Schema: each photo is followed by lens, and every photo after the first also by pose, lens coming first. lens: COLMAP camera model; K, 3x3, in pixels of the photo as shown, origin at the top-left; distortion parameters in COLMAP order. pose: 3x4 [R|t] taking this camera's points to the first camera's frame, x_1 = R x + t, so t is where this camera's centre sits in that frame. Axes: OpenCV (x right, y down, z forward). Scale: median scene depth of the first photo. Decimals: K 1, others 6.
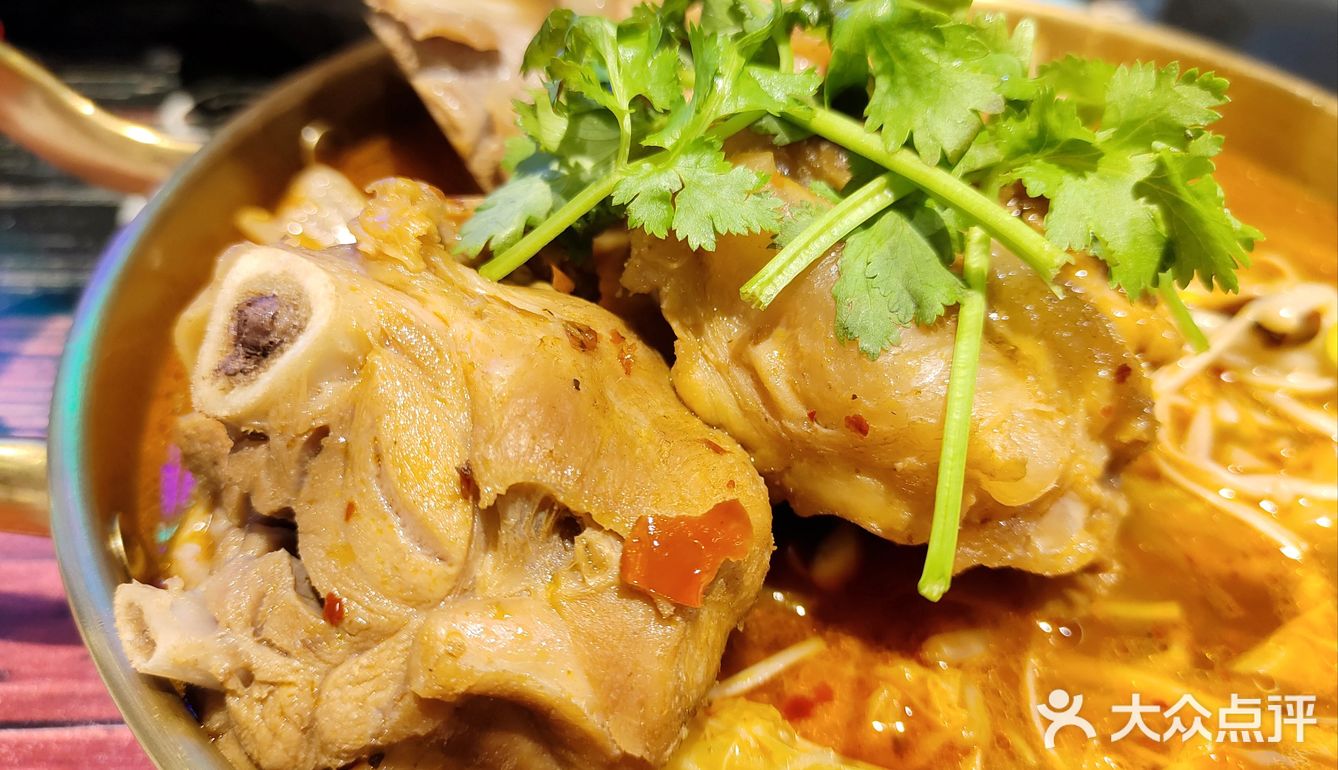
lens RADIAL K [[1066.7, 0, 669.0], [0, 1066.7, 385.0], [0, 0, 1]] dist [-0.042736, 0.012240]
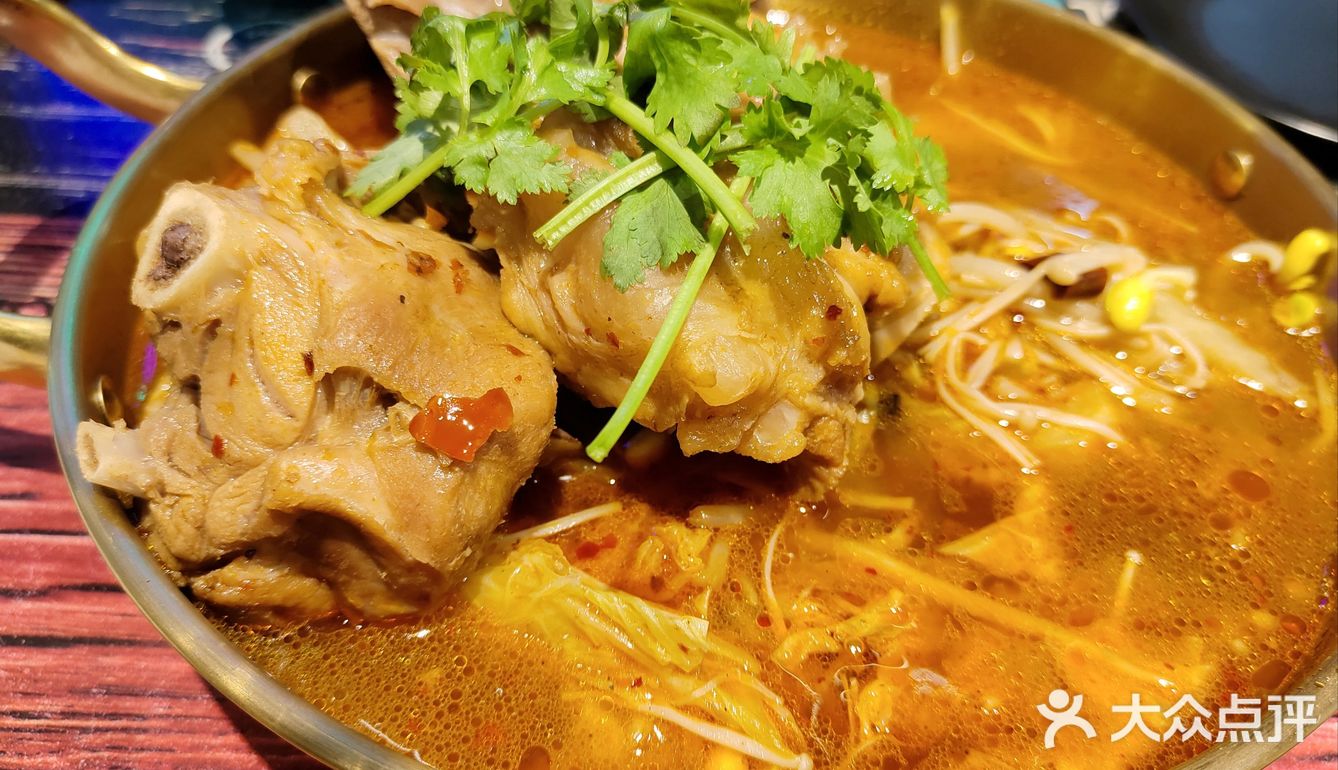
lens RADIAL K [[1034.5, 0, 669.0], [0, 1034.5, 385.0], [0, 0, 1]] dist [-0.028465, 0.000369]
pose [[0.995938, 0.059743, -0.067367, 0.335825], [-0.053860, 0.994839, 0.085992, -0.022045], [0.072157, -0.082014, 0.994016, -0.298412]]
